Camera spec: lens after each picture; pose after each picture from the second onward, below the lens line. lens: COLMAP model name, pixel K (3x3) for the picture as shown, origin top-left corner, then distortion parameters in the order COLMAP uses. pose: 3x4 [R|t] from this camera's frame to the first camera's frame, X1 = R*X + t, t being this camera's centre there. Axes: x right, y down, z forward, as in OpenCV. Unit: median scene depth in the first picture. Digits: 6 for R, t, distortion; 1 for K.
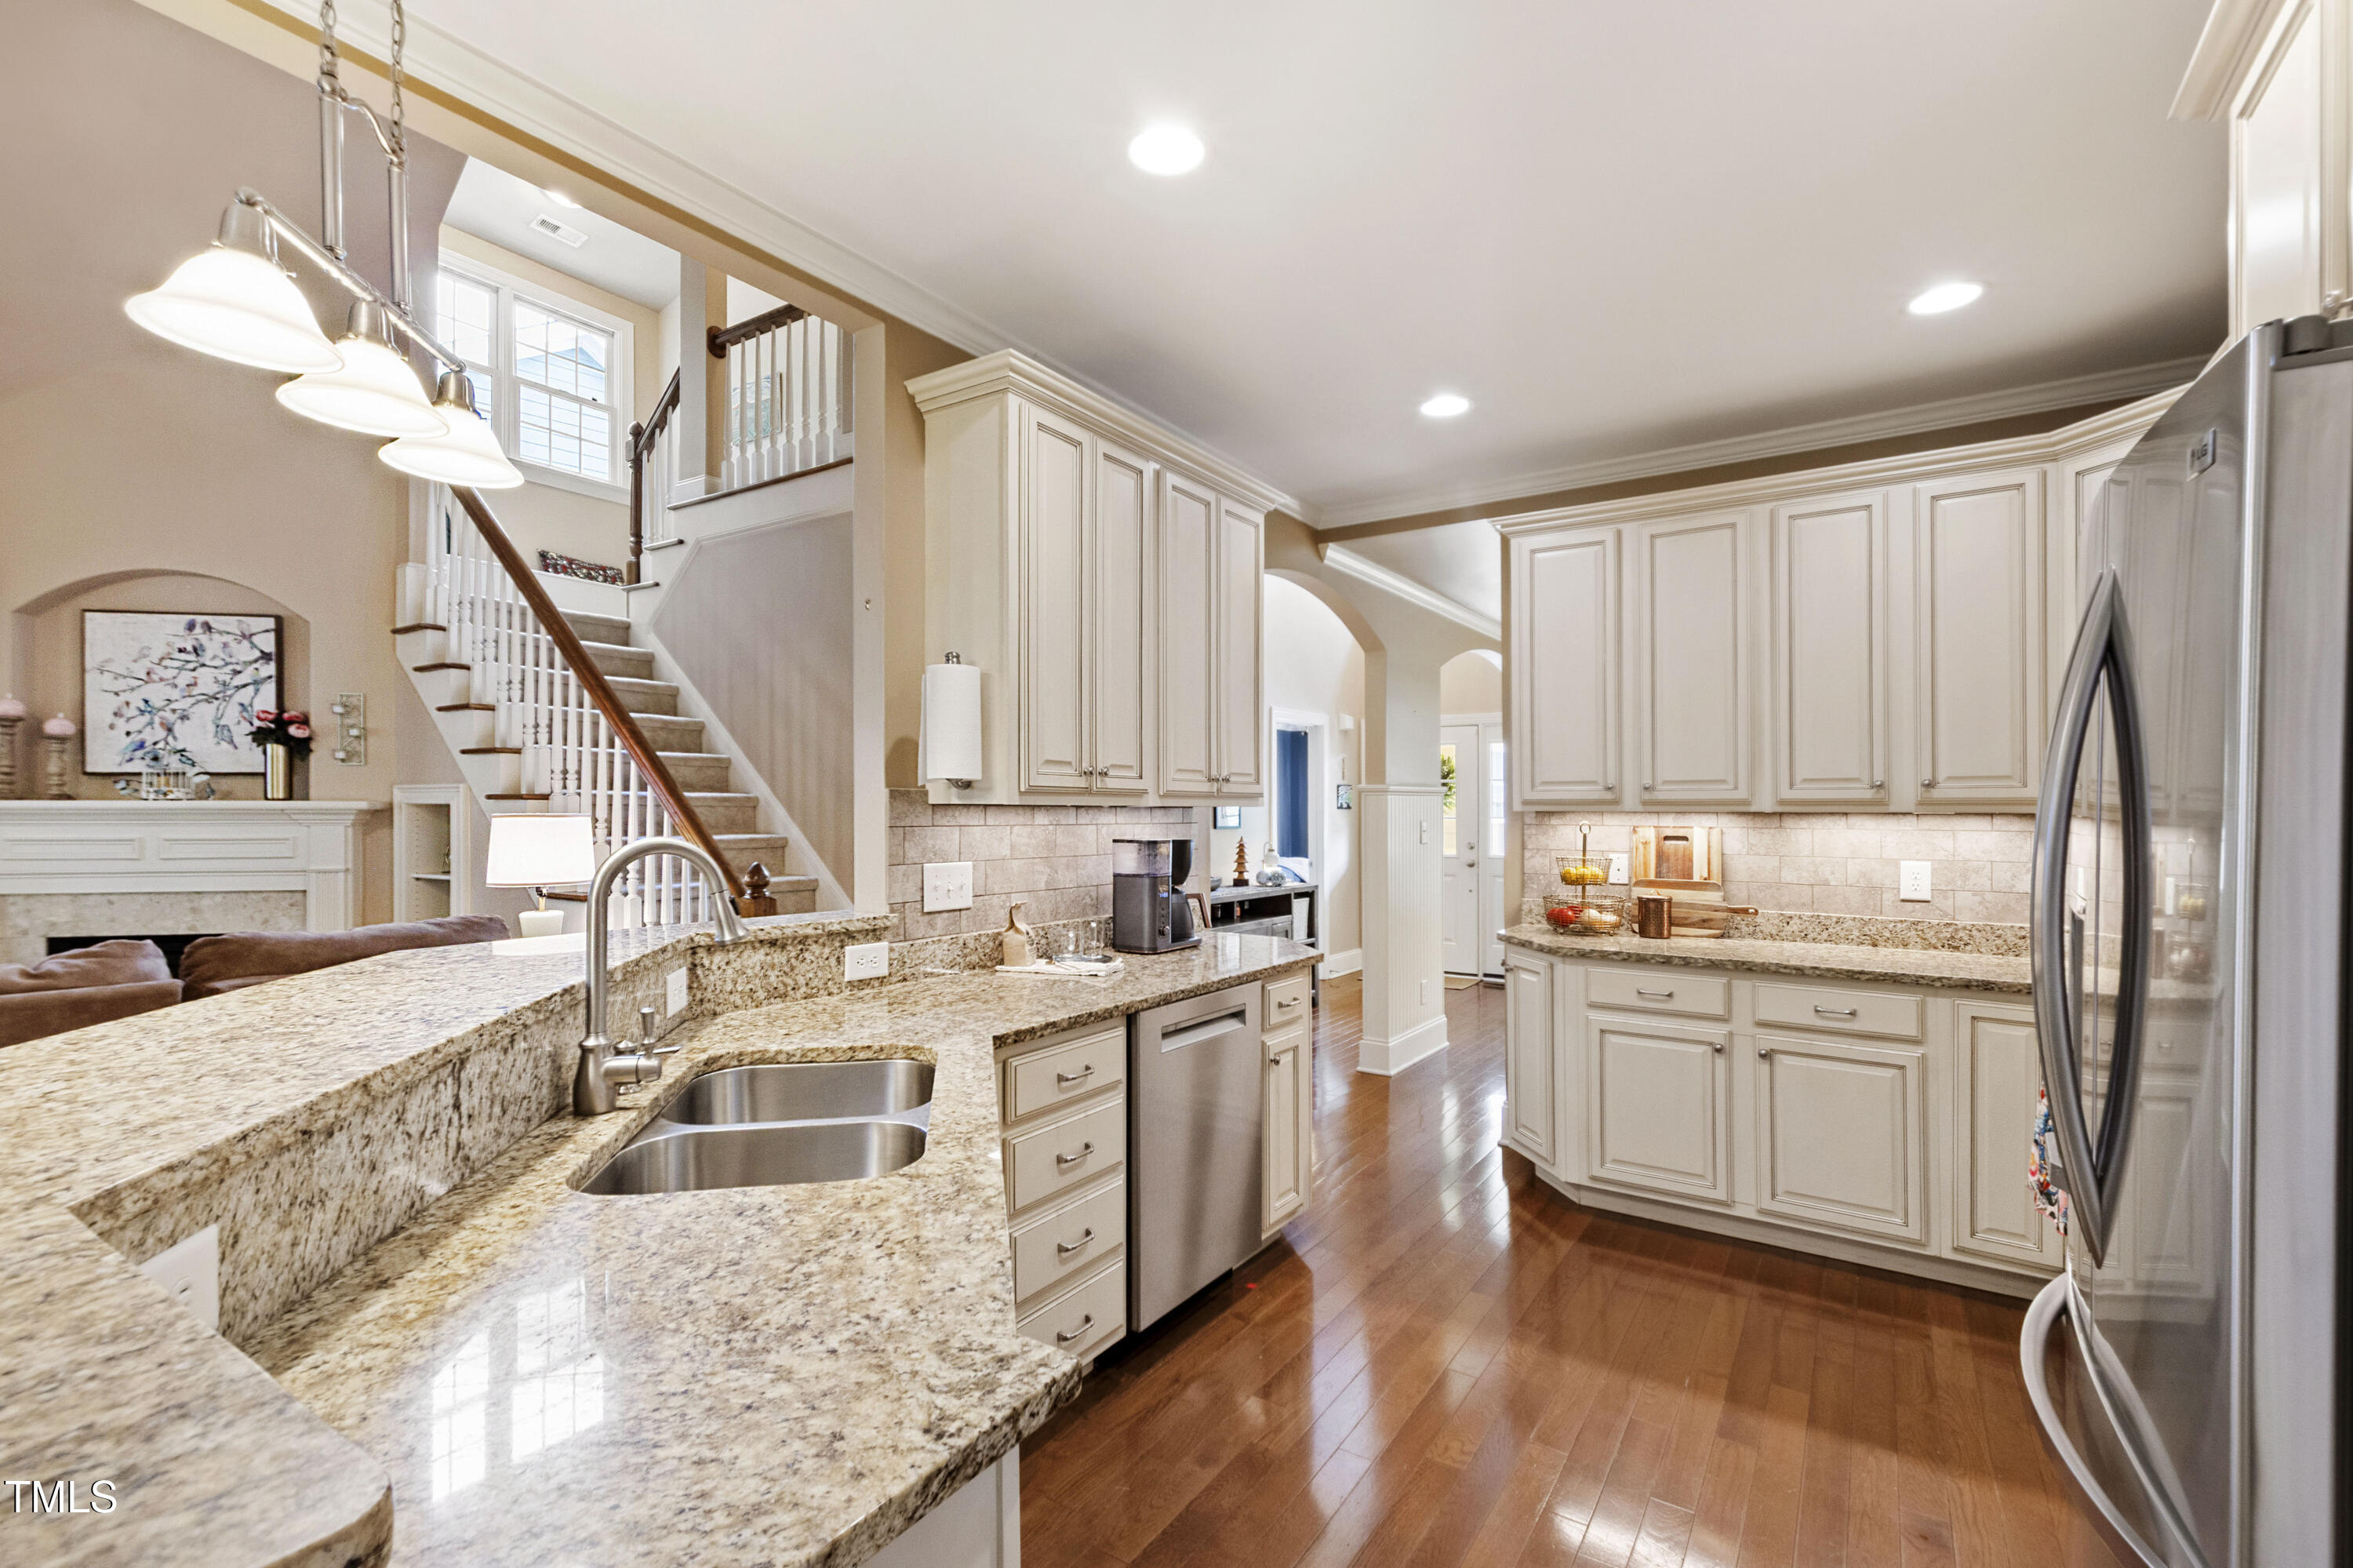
lens RADIAL K [[1030.8, 0, 1184.5], [0, 1030.8, 808.0], [0, 0, 1]] dist [0.010305, -0.004979]
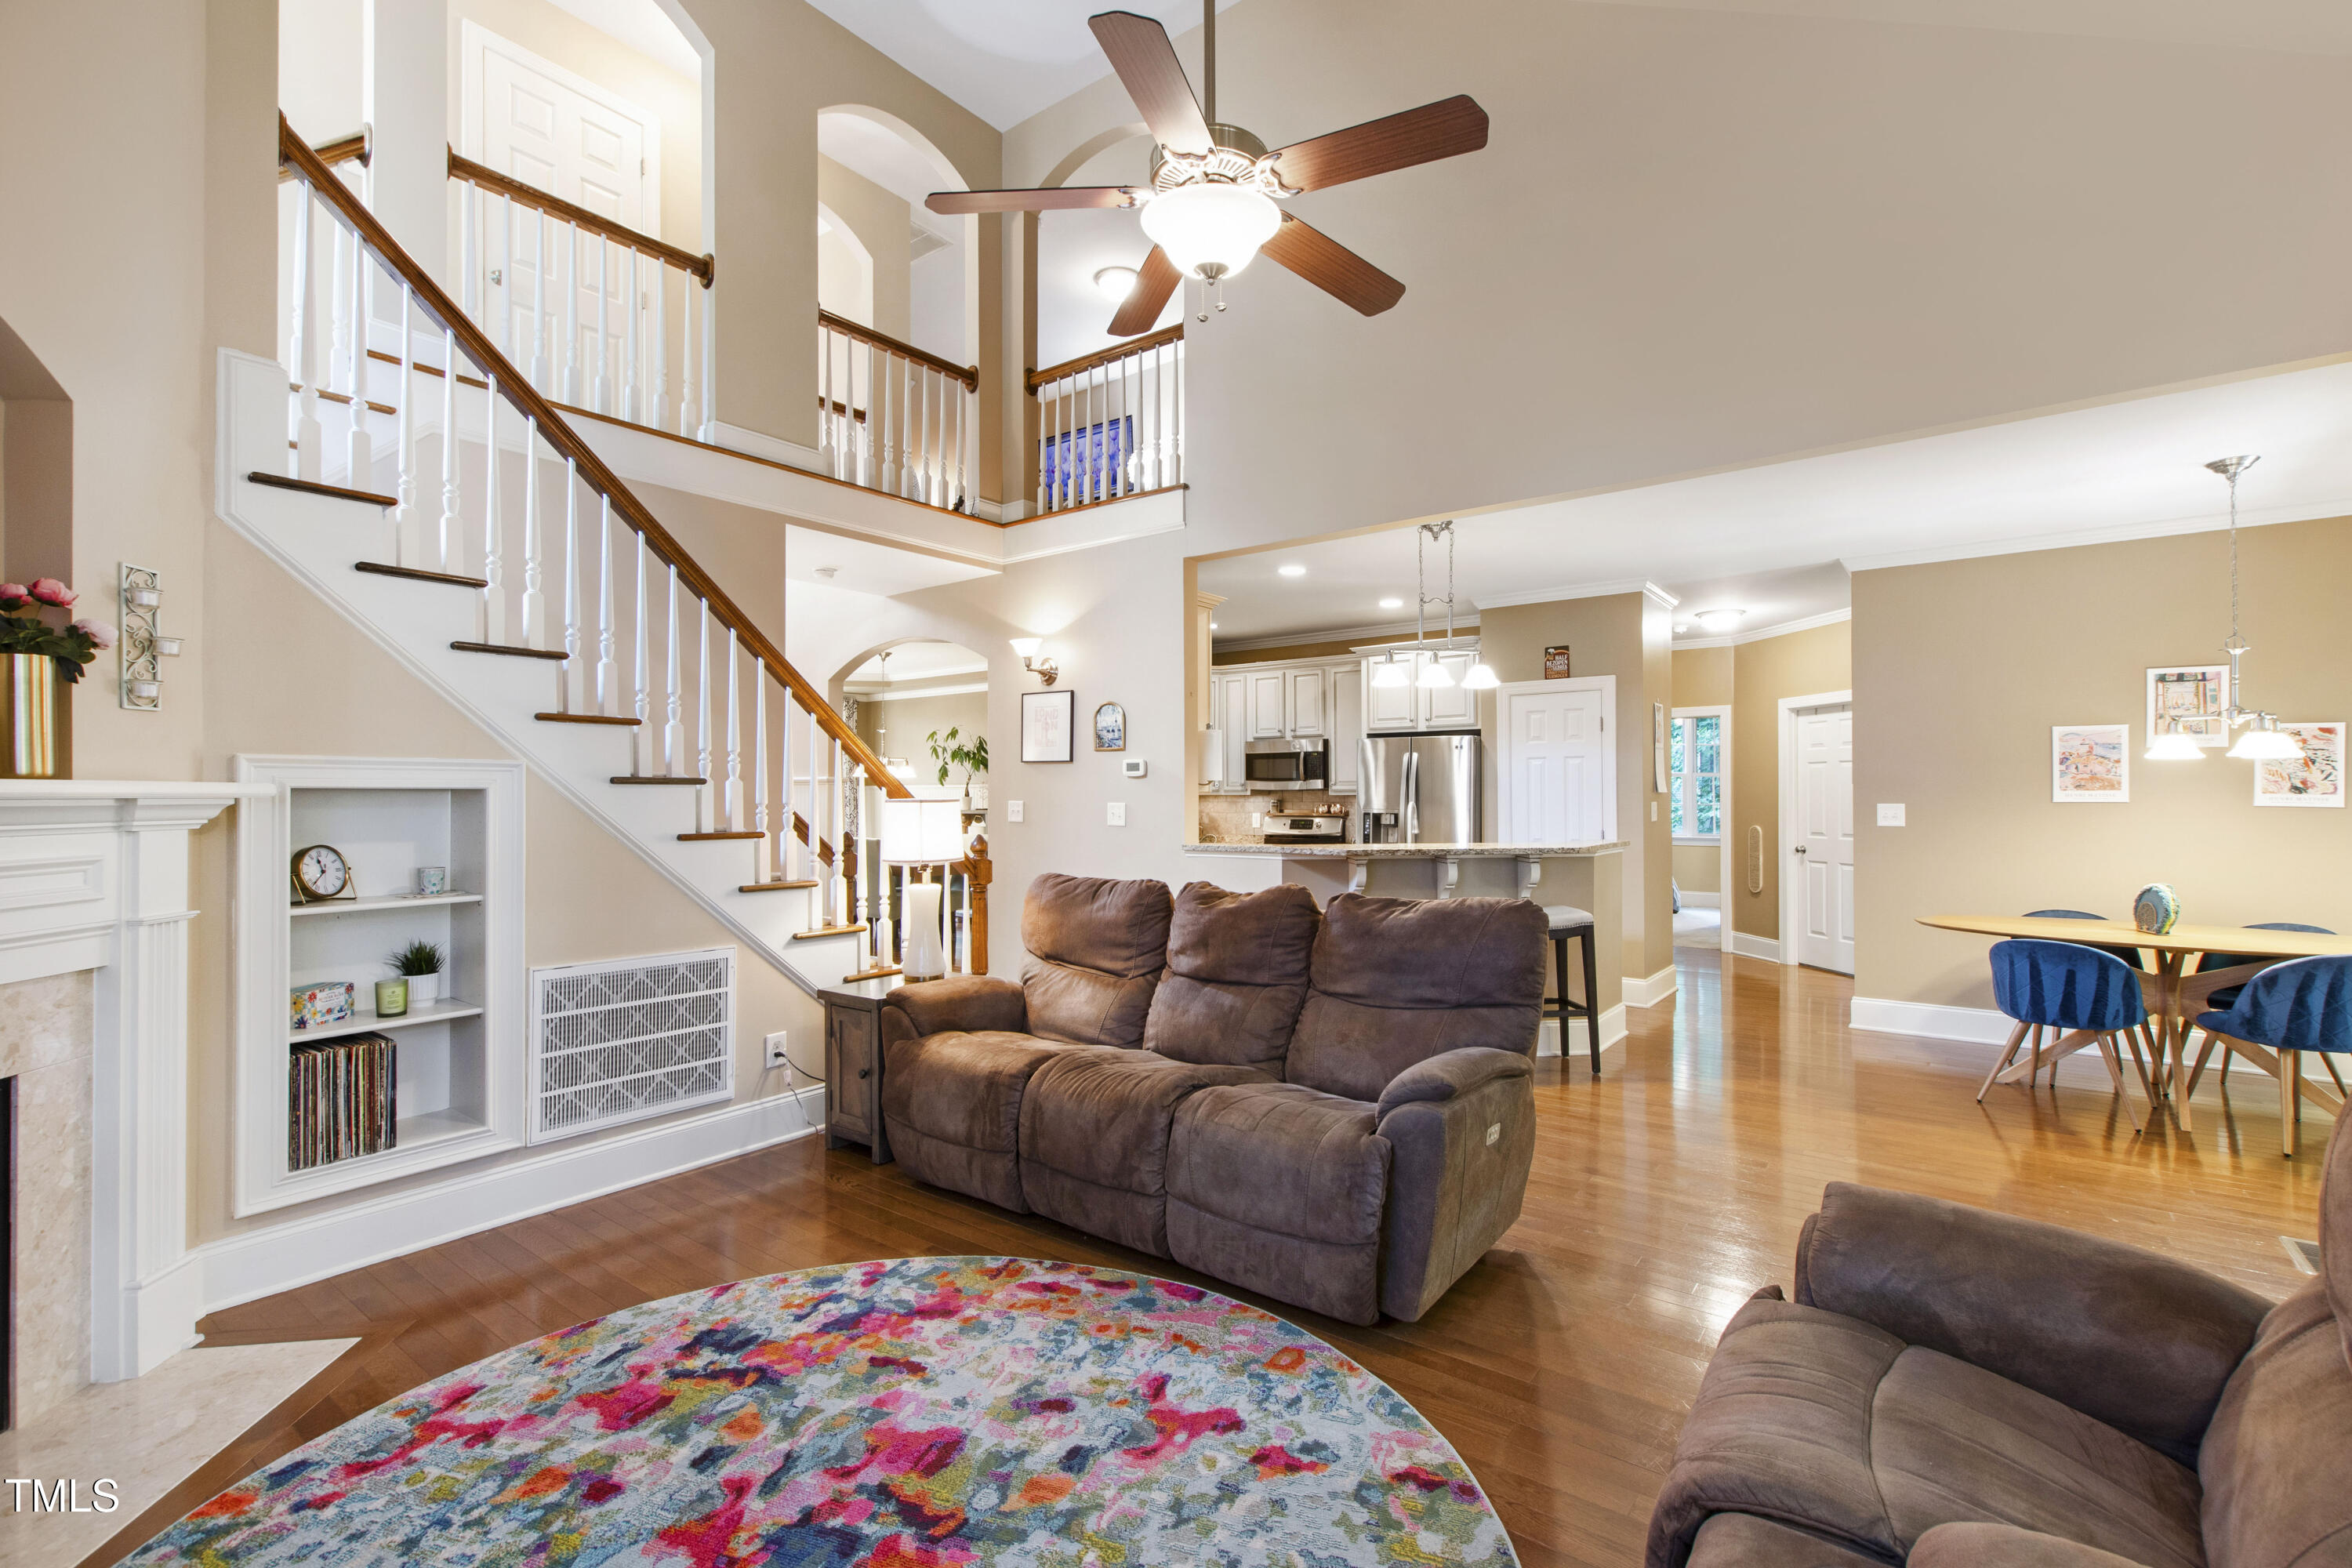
lens RADIAL K [[1030.3, 0, 1204.4], [0, 1030.3, 784.6], [0, 0, 1]] dist [0.010305, -0.004979]
pose [[0.065328, 0.006399, 0.997843, -1.631946], [-0.000901, 0.999979, -0.006353, -0.003511], [-0.997863, -0.000484, 0.065332, 0.572882]]
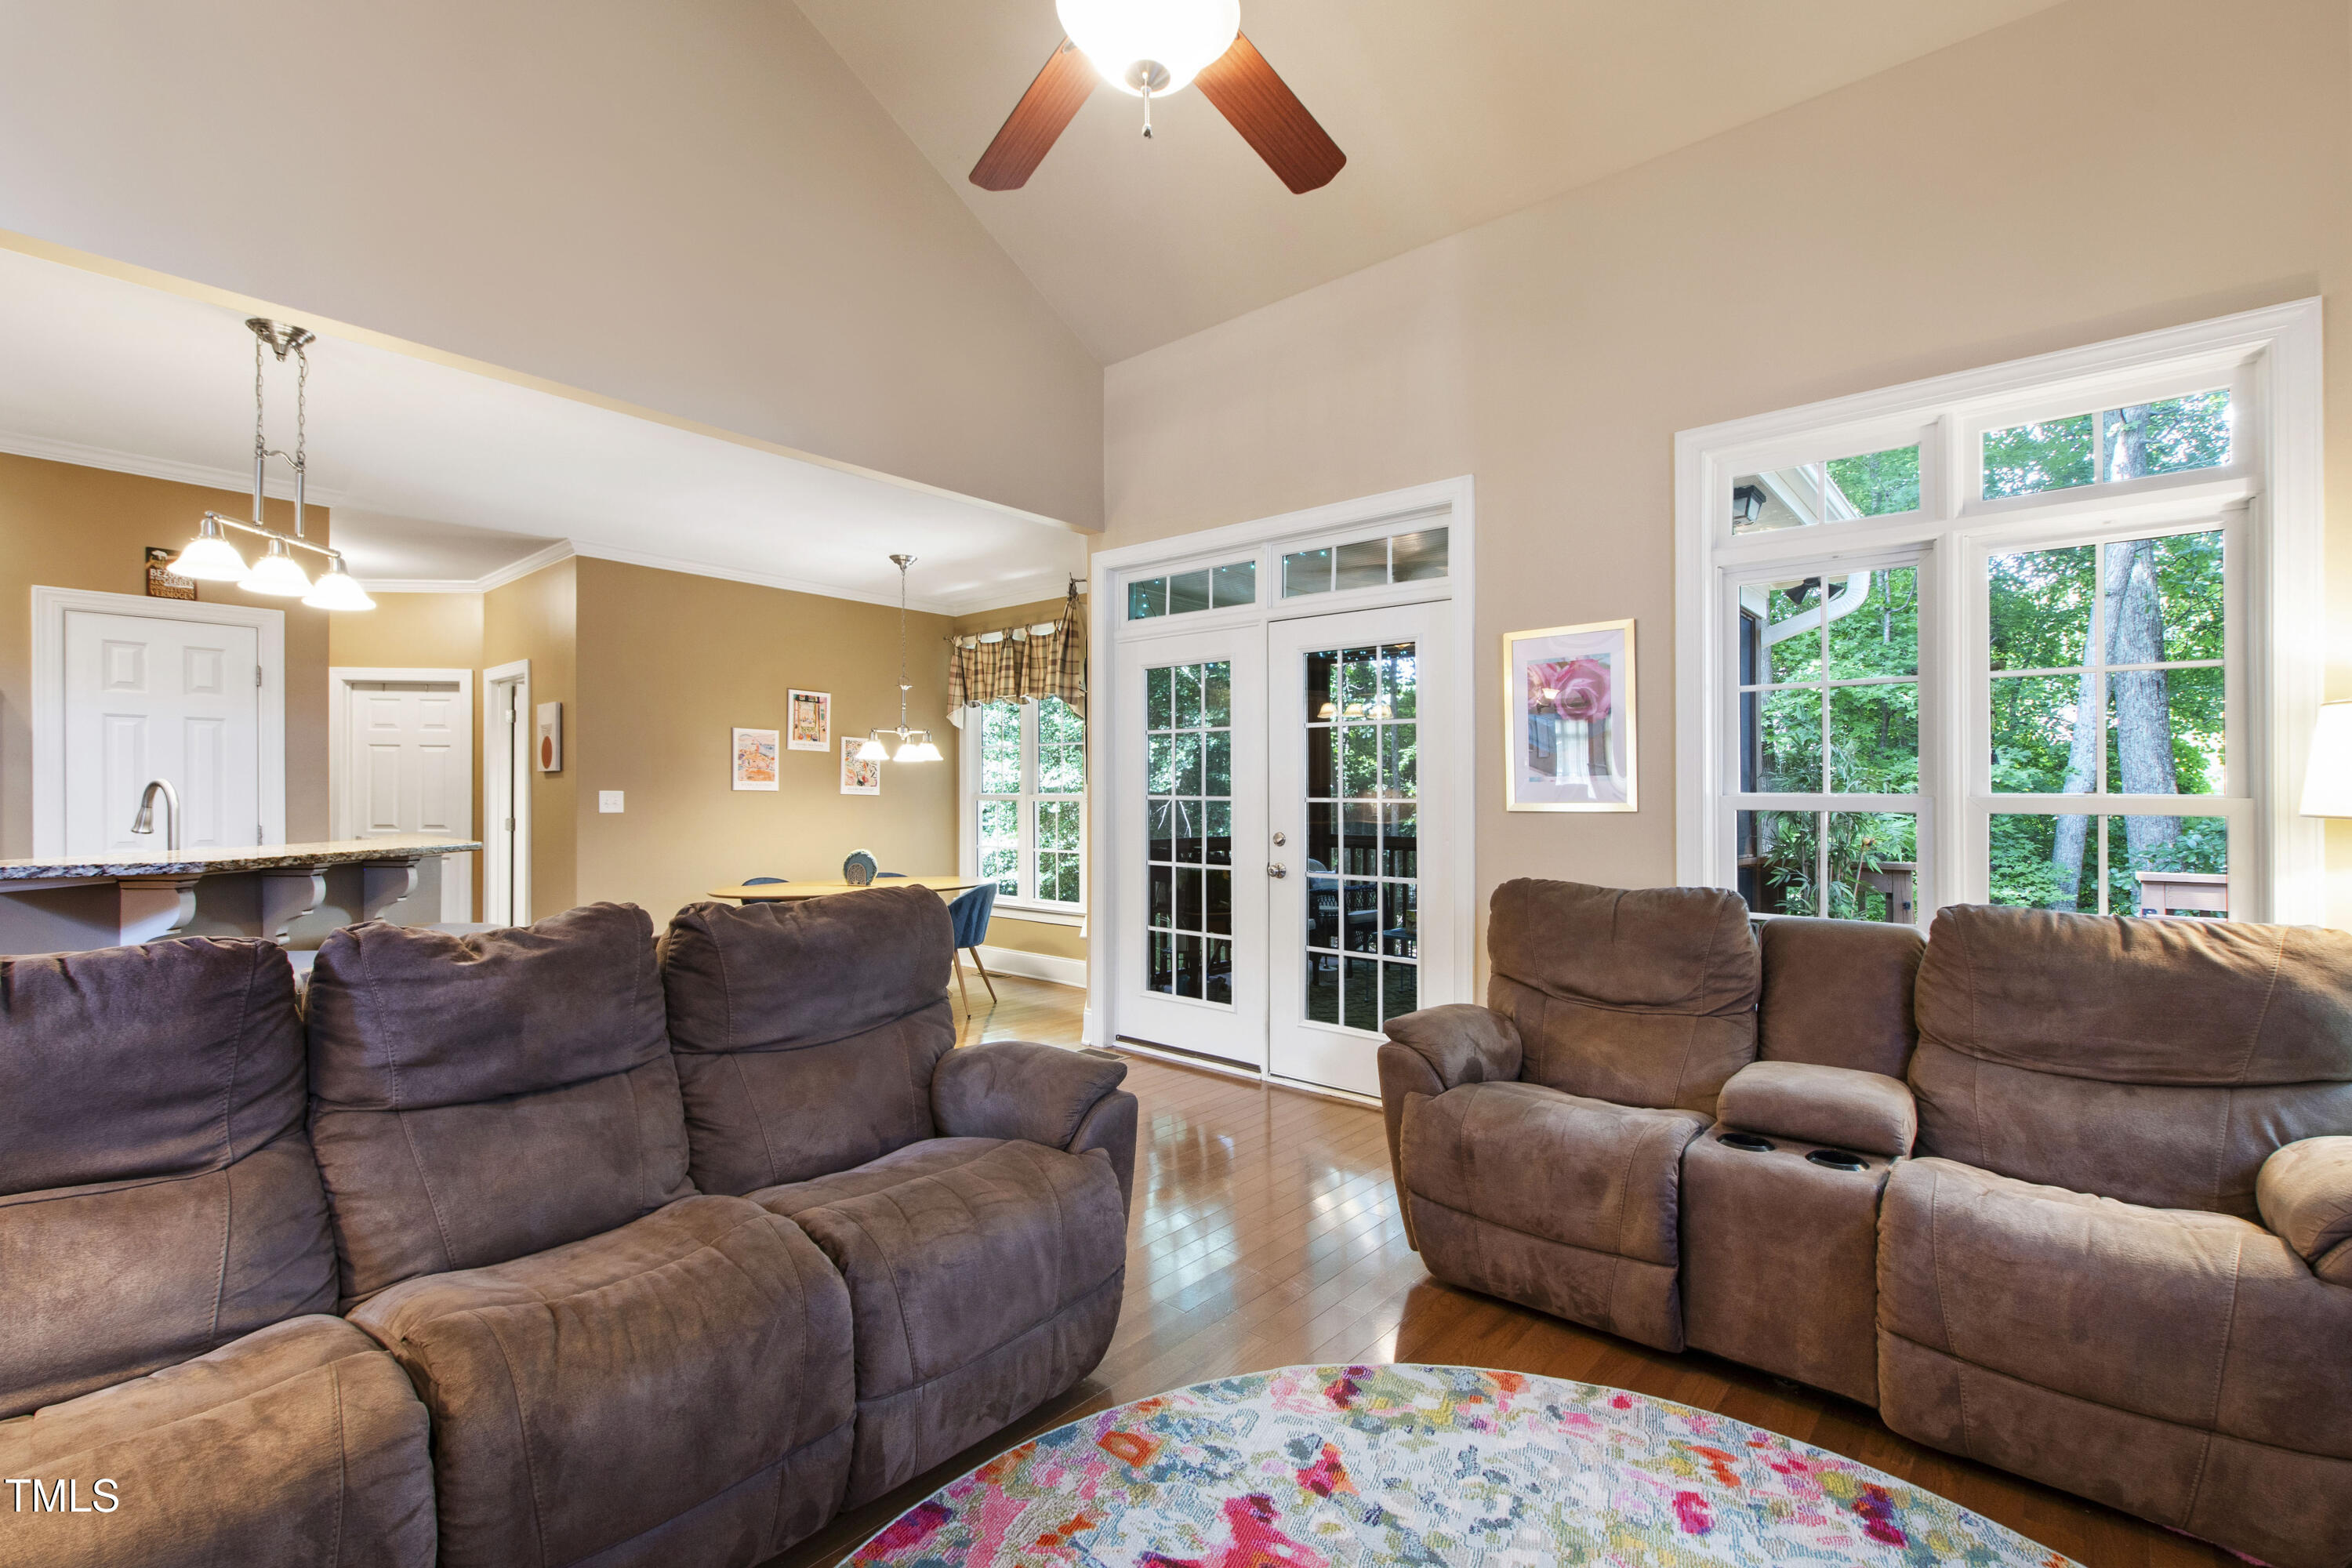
lens RADIAL K [[1030.3, 0, 1161.6], [0, 1030.3, 795.5], [0, 0, 1]] dist [0.010305, -0.004979]
pose [[-0.988371, -0.012712, 0.151527, -1.096846], [-0.014018, 0.999873, -0.007557, 0.021056], [-0.151412, -0.009594, -0.988424, 1.066691]]
